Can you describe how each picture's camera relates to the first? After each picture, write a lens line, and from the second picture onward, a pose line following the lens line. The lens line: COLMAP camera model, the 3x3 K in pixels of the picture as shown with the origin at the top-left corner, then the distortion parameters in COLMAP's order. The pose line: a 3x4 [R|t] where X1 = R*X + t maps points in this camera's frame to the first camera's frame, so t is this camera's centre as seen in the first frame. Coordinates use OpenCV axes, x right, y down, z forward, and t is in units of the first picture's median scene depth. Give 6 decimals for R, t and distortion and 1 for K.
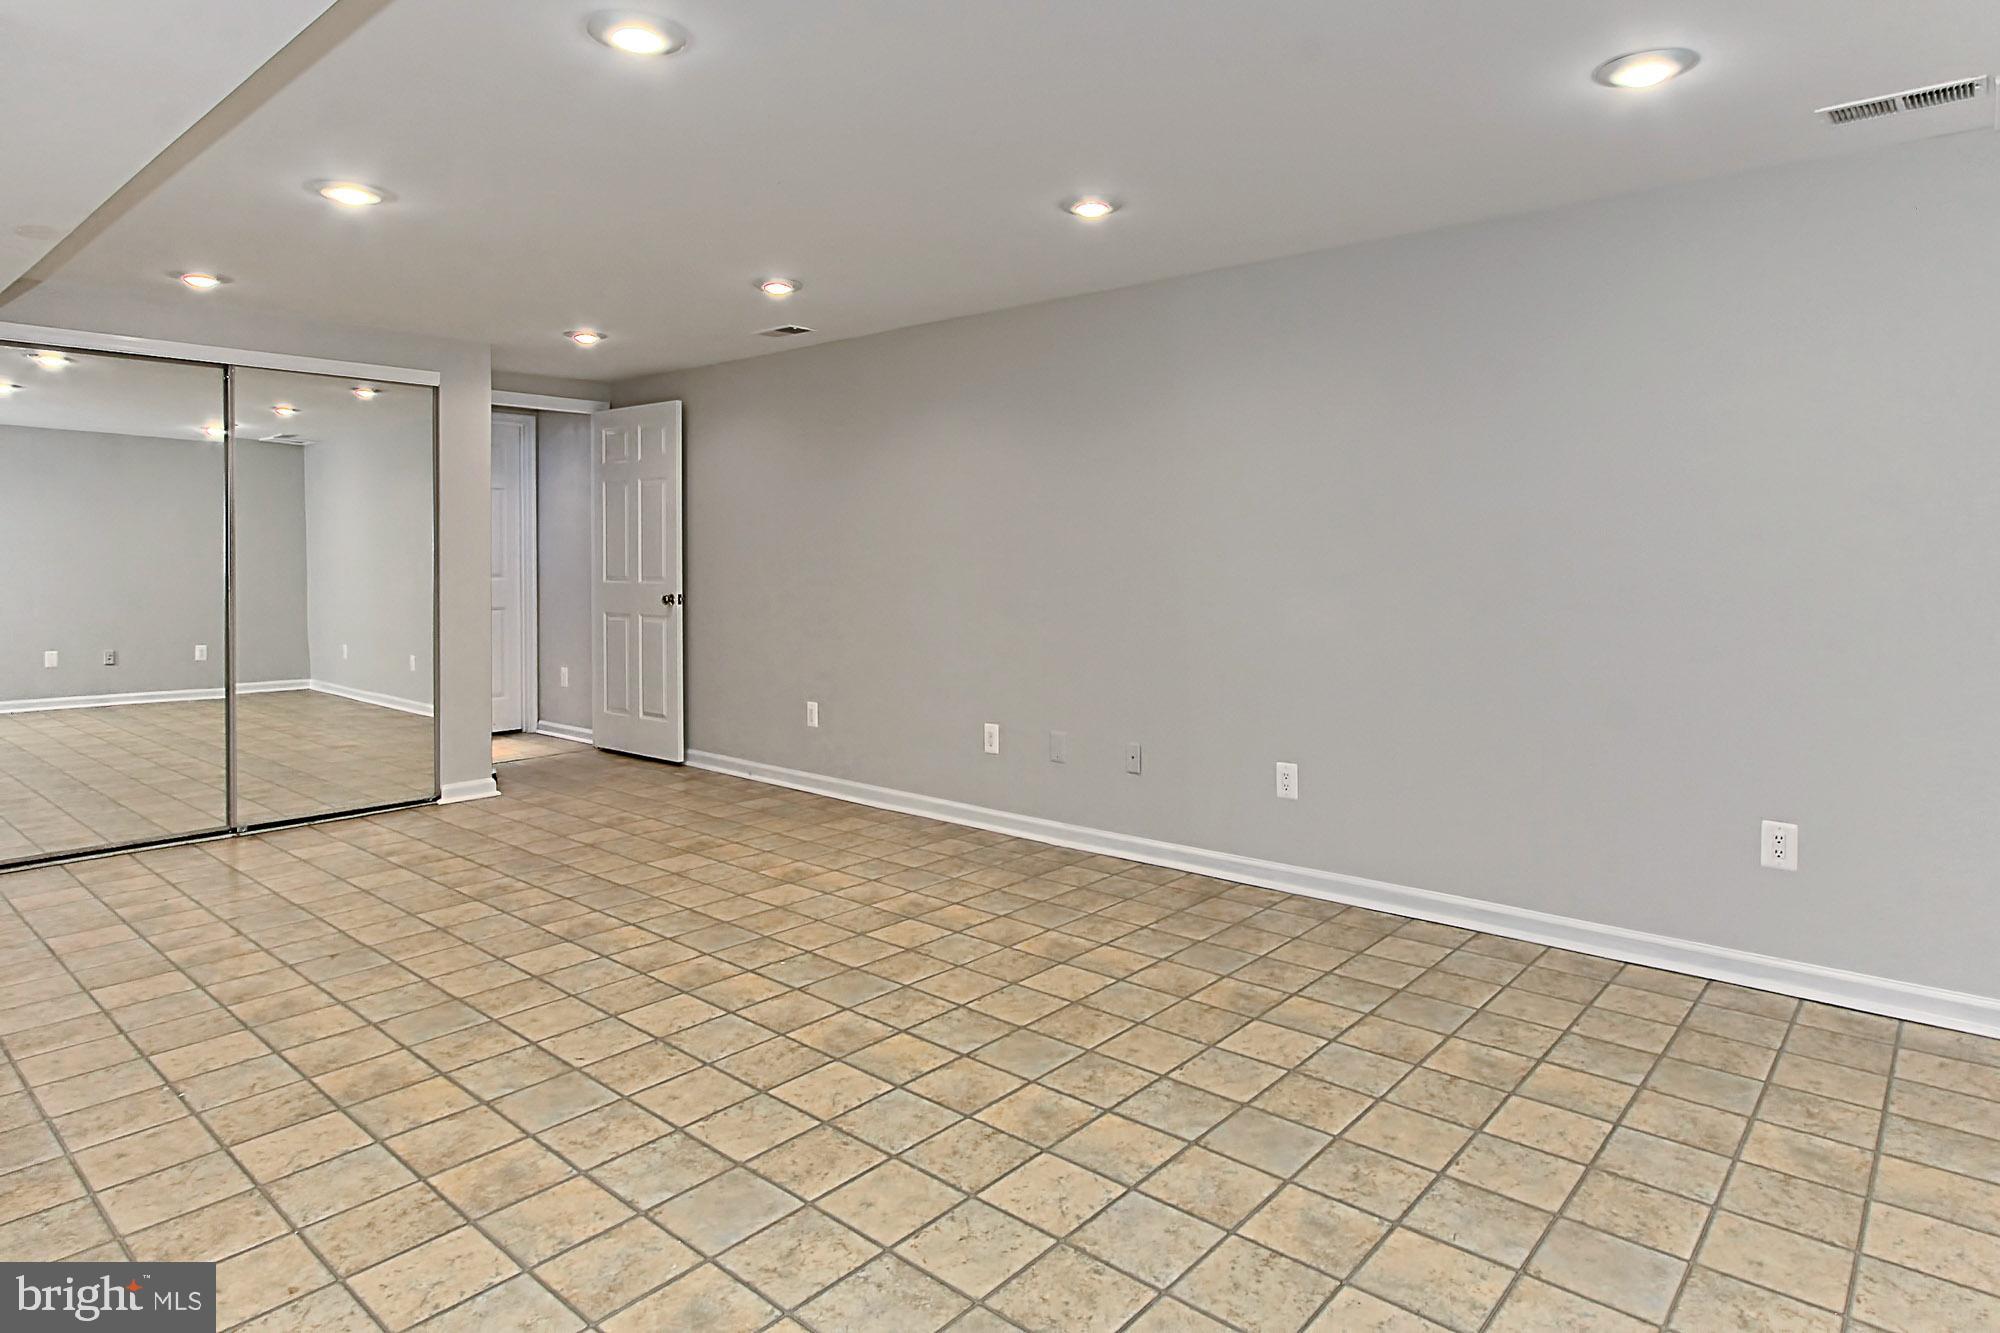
lens RADIAL K [[1139.1, 0, 1034.5], [0, 1139.1, 538.0], [0, 0, 1]] dist [0.006474, -0.000070]
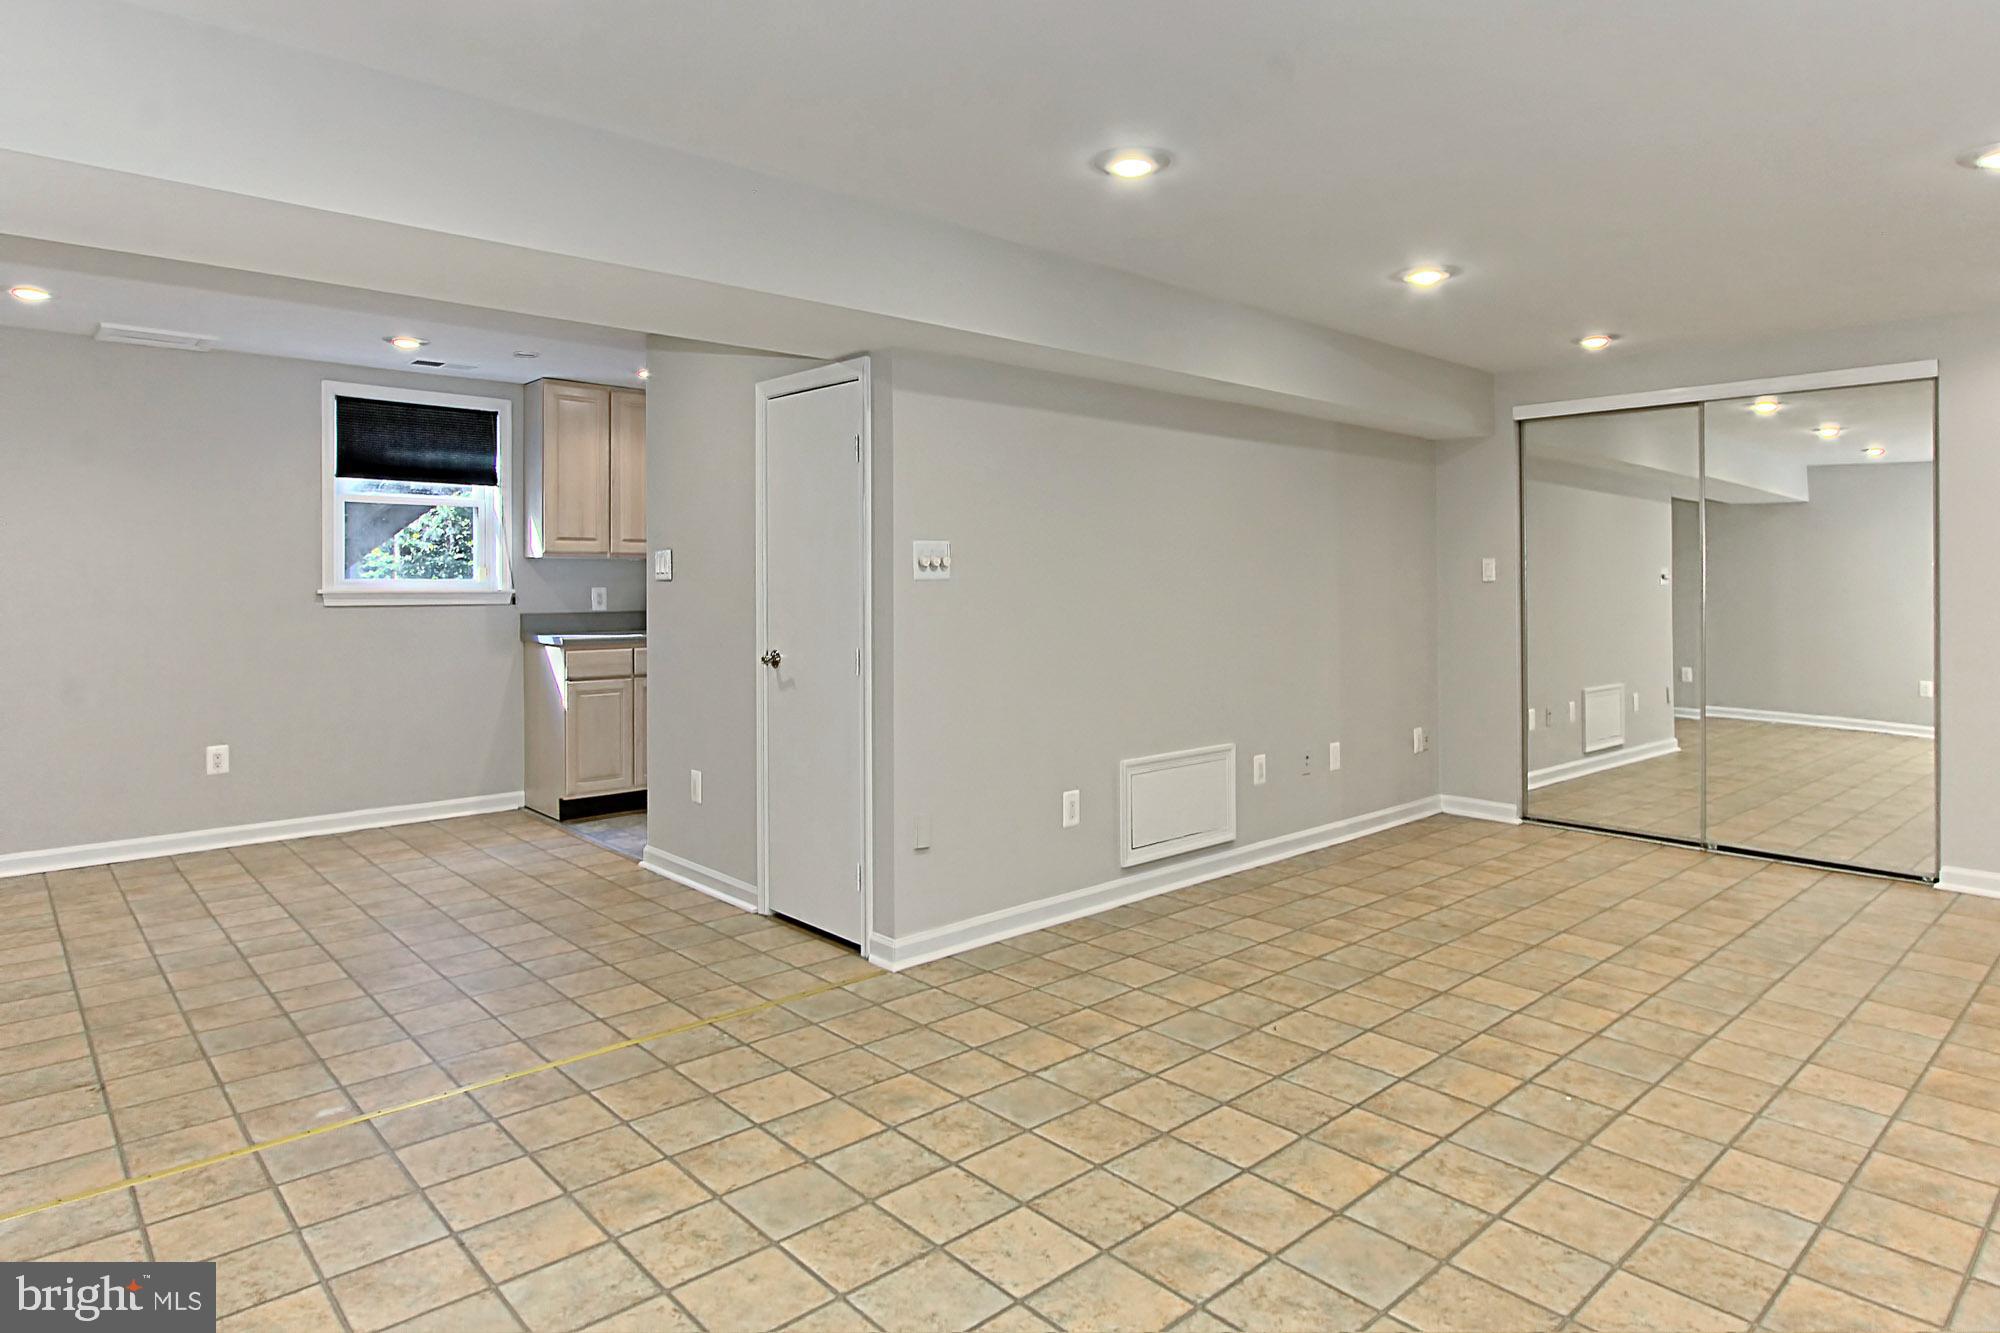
lens RADIAL K [[1139.1, 0, 996.5], [0, 1139.1, 675.6], [0, 0, 1]] dist [0.006474, -0.000070]
pose [[-0.141309, 0.074878, -0.987130, 1.480338], [0.020025, 0.997148, 0.072771, 0.029128], [0.989763, -0.009484, -0.142406, 1.772083]]
